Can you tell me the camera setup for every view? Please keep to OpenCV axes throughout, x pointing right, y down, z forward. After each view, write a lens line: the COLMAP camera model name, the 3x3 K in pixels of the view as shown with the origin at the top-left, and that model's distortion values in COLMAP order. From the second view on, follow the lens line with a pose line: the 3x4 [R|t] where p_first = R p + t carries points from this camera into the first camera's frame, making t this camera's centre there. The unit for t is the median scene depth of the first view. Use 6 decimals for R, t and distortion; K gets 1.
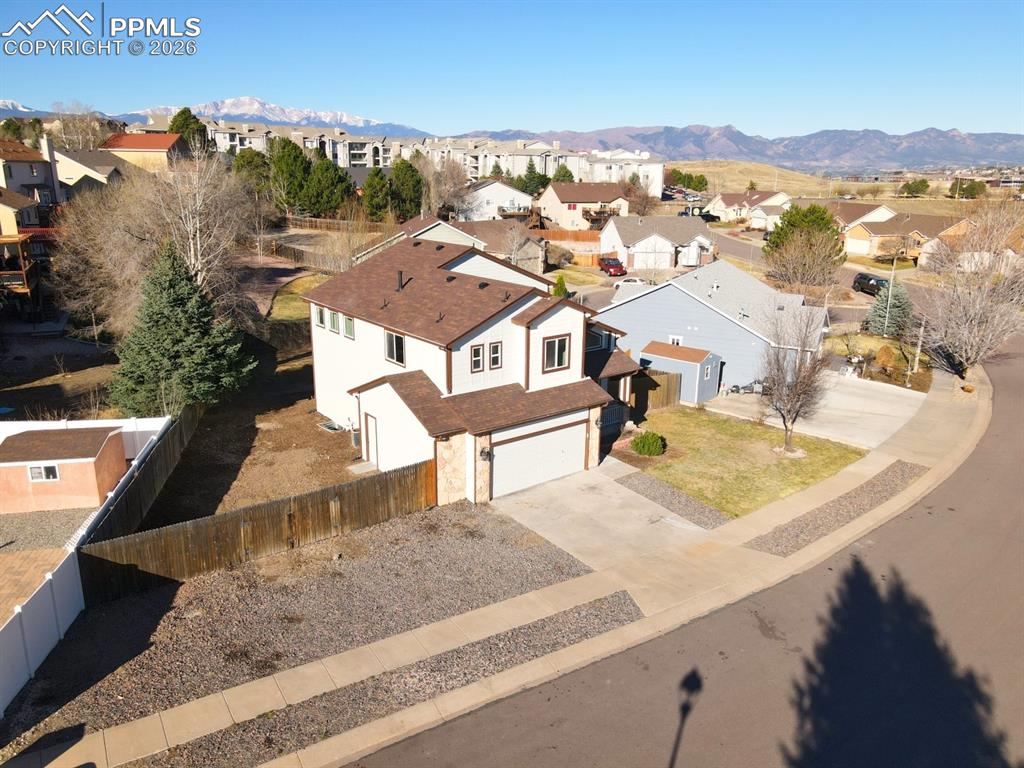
lens RADIAL K [[754.3, 0, 507.2], [0, 754.3, 382.2], [0, 0, 1]] dist [0.010948, 0.007607]
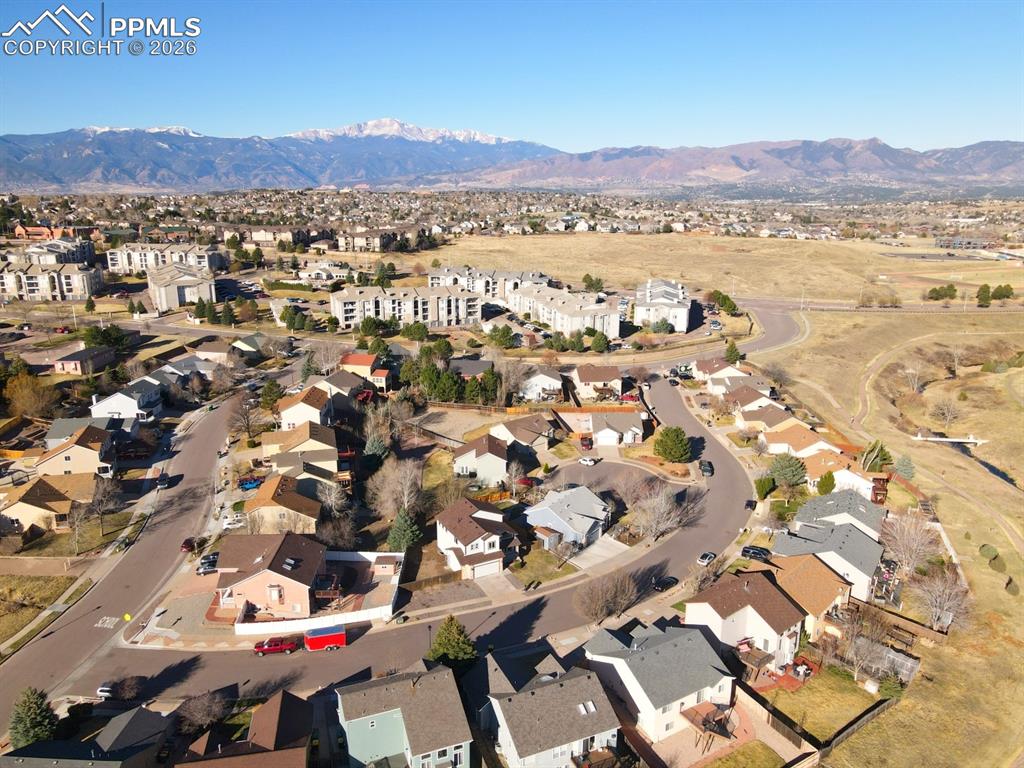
lens RADIAL K [[754.3, 0, 507.2], [0, 754.3, 382.2], [0, 0, 1]] dist [0.010948, 0.007607]
pose [[0.986585, 0.037067, -0.158984, 0.790491], [-0.039854, 0.999102, -0.014374, -0.895464], [0.158308, 0.020517, 0.987177, -3.216447]]
